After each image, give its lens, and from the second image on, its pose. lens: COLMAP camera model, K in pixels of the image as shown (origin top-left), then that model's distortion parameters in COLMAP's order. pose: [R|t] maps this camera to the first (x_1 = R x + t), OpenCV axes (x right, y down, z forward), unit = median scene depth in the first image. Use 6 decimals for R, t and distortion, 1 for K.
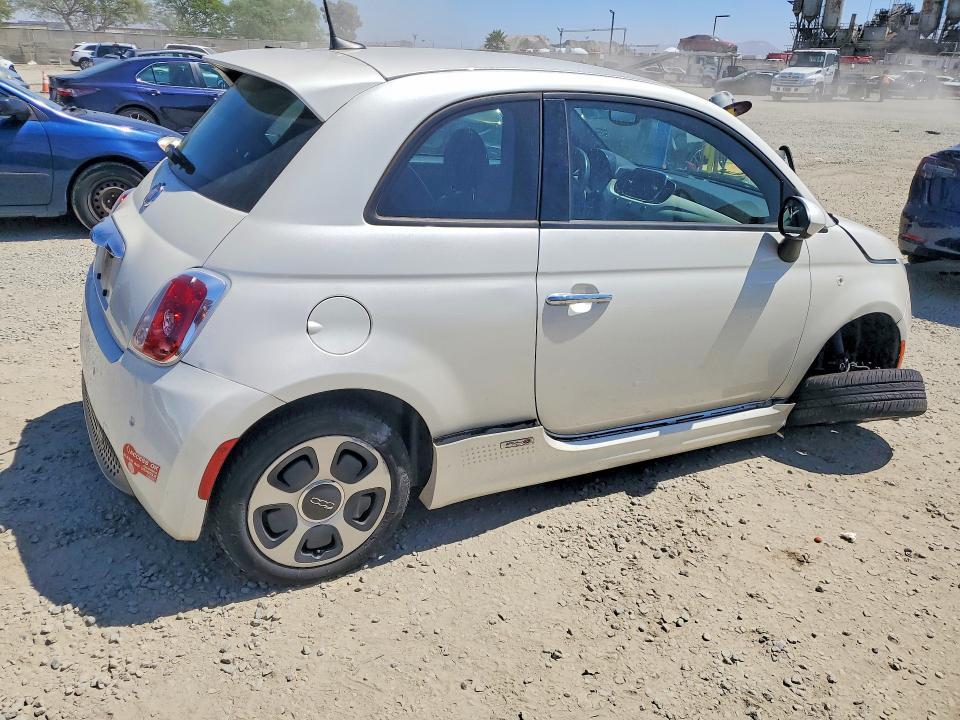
lens RADIAL K [[825.0, 0, 459.5], [0, 825.0, 359.1], [0, 0, 1]] dist [0.061202, 0.002049]
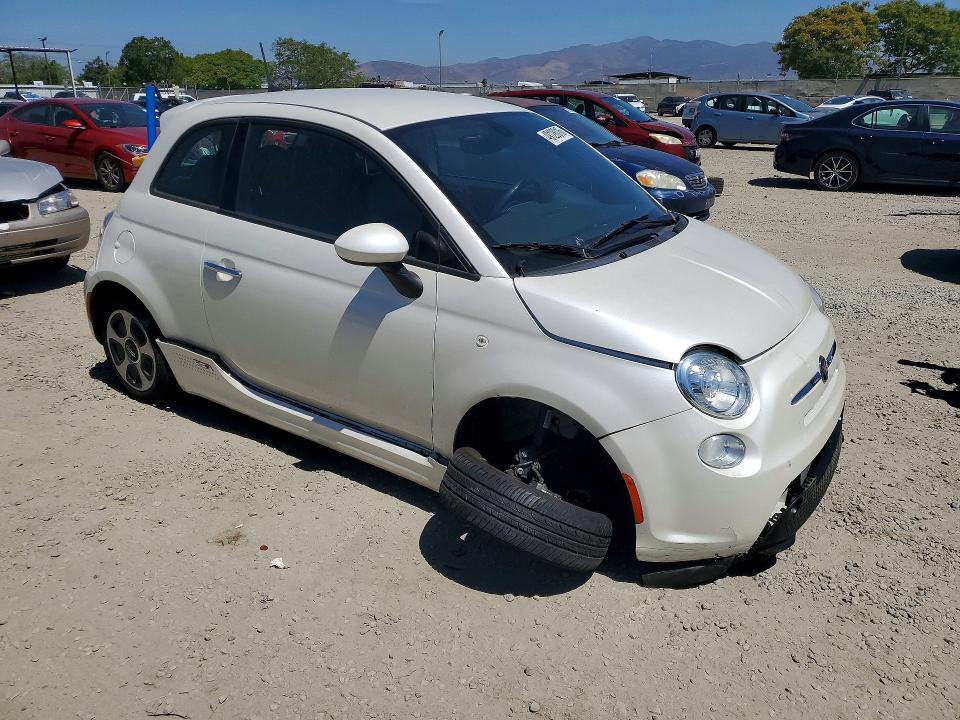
lens RADIAL K [[816.1, 0, 480.0], [0, 816.1, 342.9], [0, 0, 1]] dist [0.001892, 0.000628]
pose [[0.375465, 0.231283, -0.897516, 1.469791], [-0.293378, 0.948229, 0.121620, -0.236407], [0.879179, 0.217647, 0.423880, 0.817685]]
